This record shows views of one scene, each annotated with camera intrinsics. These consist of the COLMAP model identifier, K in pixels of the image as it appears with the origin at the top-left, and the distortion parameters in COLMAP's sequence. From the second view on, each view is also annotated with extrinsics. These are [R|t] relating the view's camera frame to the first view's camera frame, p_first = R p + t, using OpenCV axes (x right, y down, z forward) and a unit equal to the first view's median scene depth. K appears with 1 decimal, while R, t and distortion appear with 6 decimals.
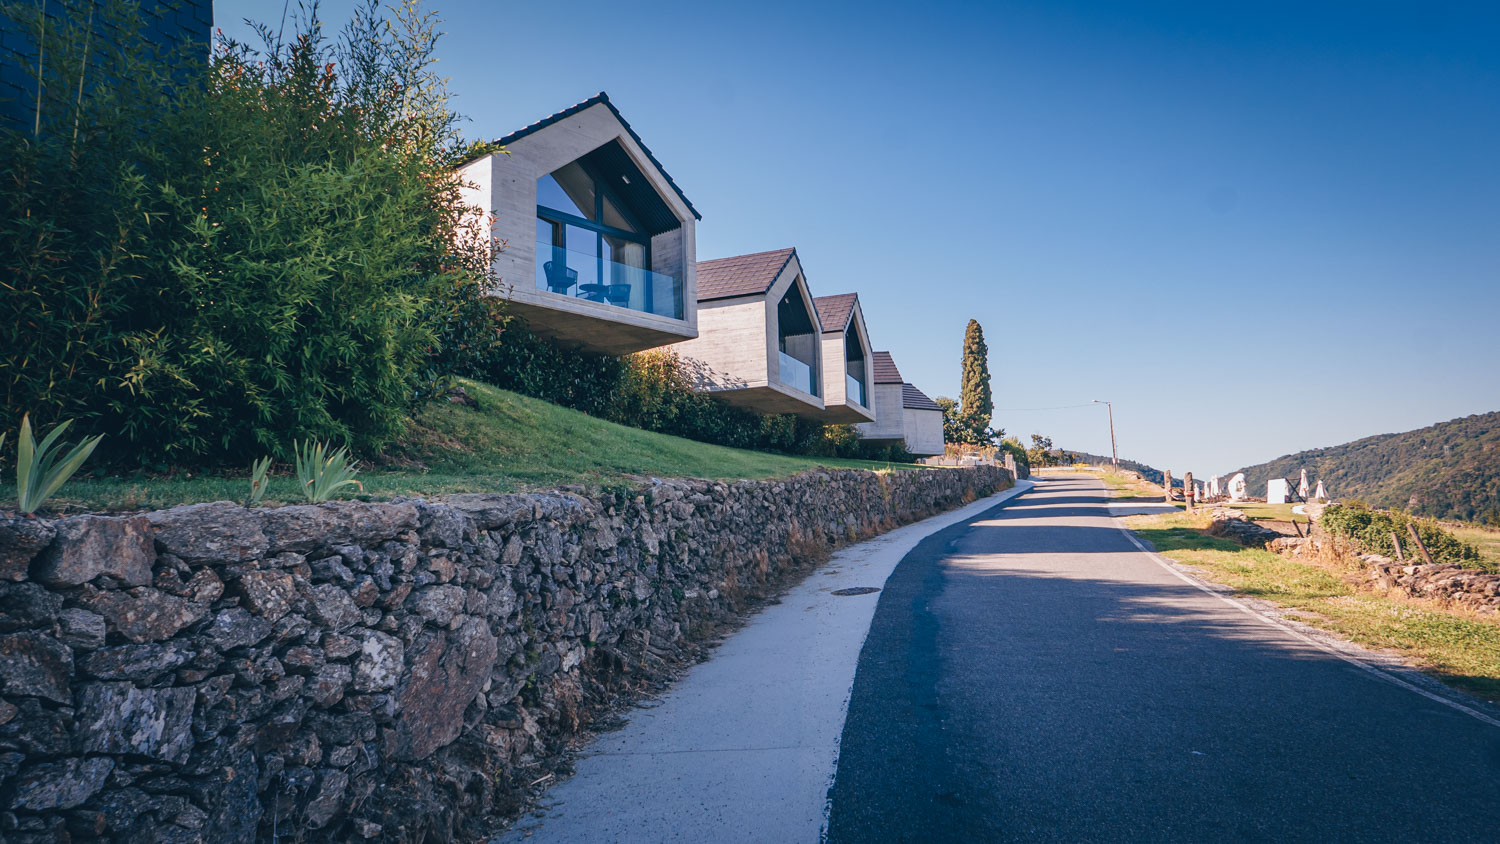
lens RADIAL K [[1094.1, 0, 744.4], [0, 1094.1, 428.5], [0, 0, 1]] dist [-0.033395, 0.000443]
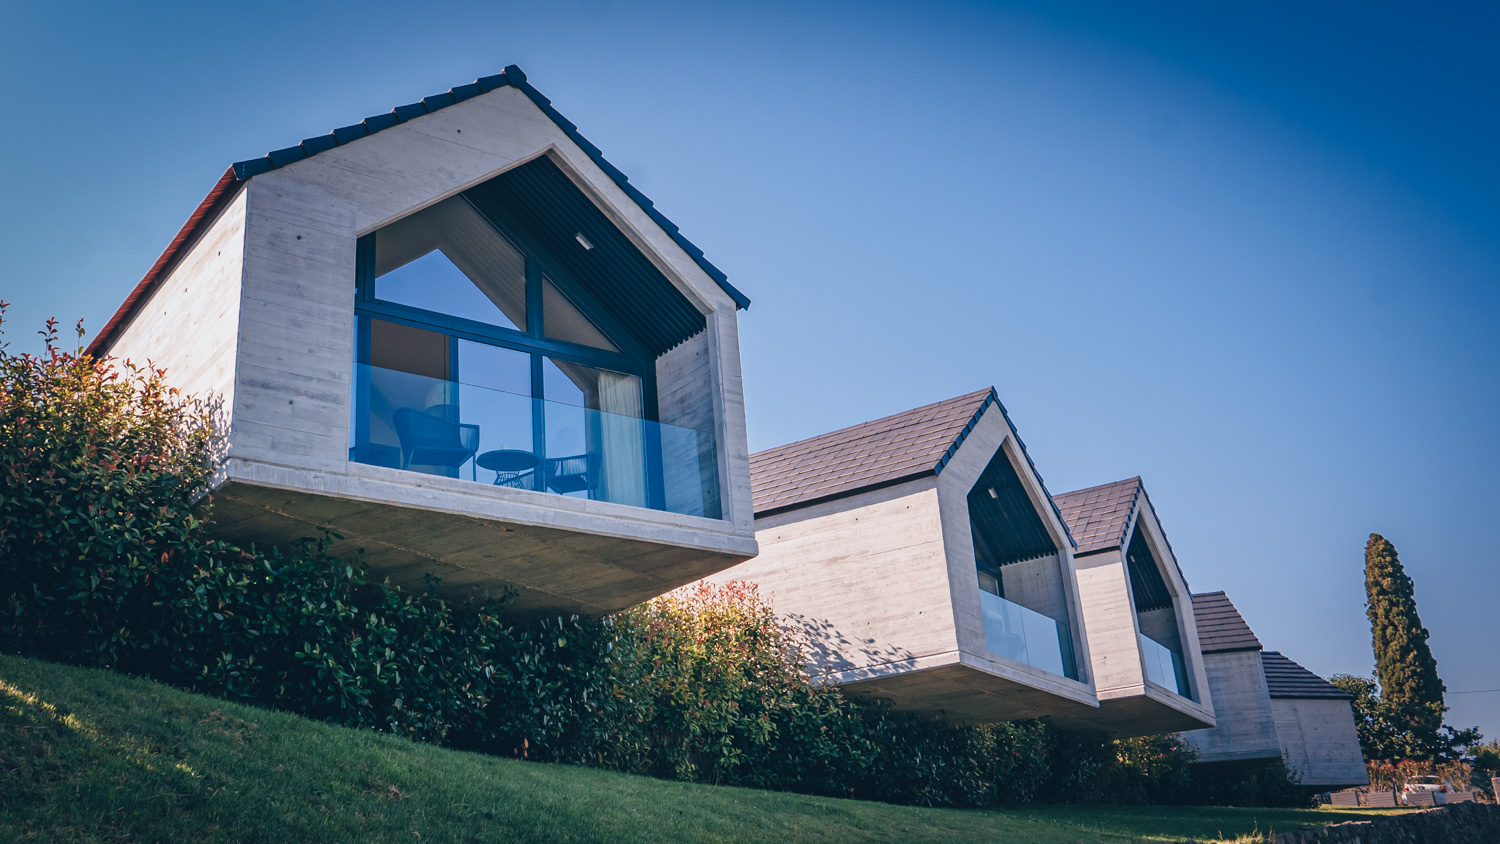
lens RADIAL K [[1316.3, 0, 752.7], [0, 1316.3, 413.6], [0, 0, 1]] dist [0.013572, -0.016308]
pose [[0.972554, -0.111531, -0.204202, 0.063236], [0.055689, 0.963698, -0.261122, 0.002120], [0.225913, 0.242584, 0.943460, 0.405924]]
